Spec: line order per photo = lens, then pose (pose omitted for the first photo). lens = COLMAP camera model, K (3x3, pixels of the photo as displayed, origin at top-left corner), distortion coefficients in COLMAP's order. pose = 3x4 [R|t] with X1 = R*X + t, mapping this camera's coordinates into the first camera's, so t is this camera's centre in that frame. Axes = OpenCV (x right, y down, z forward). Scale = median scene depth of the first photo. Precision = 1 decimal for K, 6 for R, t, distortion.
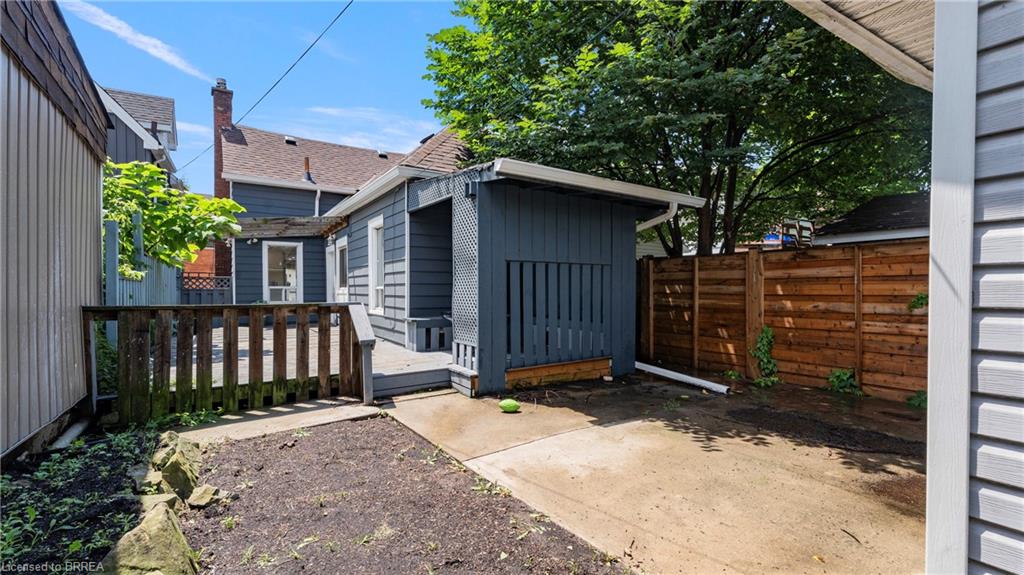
lens RADIAL K [[464.6, 0, 515.3], [0, 464.6, 289.7], [0, 0, 1]] dist [0.011086, 0.000133]
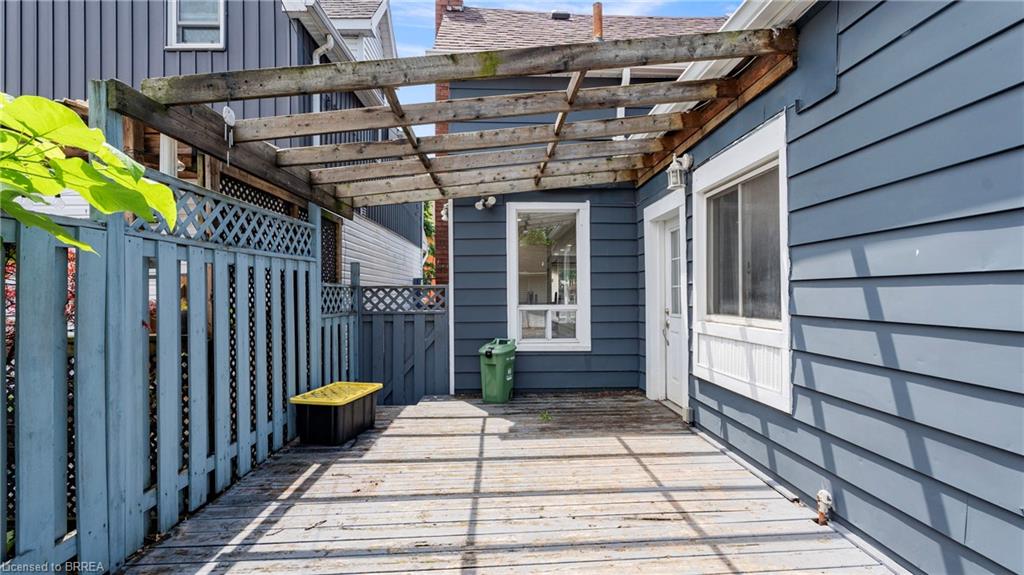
lens RADIAL K [[464.6, 0, 515.3], [0, 464.6, 289.7], [0, 0, 1]] dist [0.011086, 0.000133]
pose [[0.861317, -0.006892, -0.508021, -0.347019], [0.002408, 0.999952, -0.009484, -0.020233], [0.508062, 0.006945, 0.861293, 0.694666]]
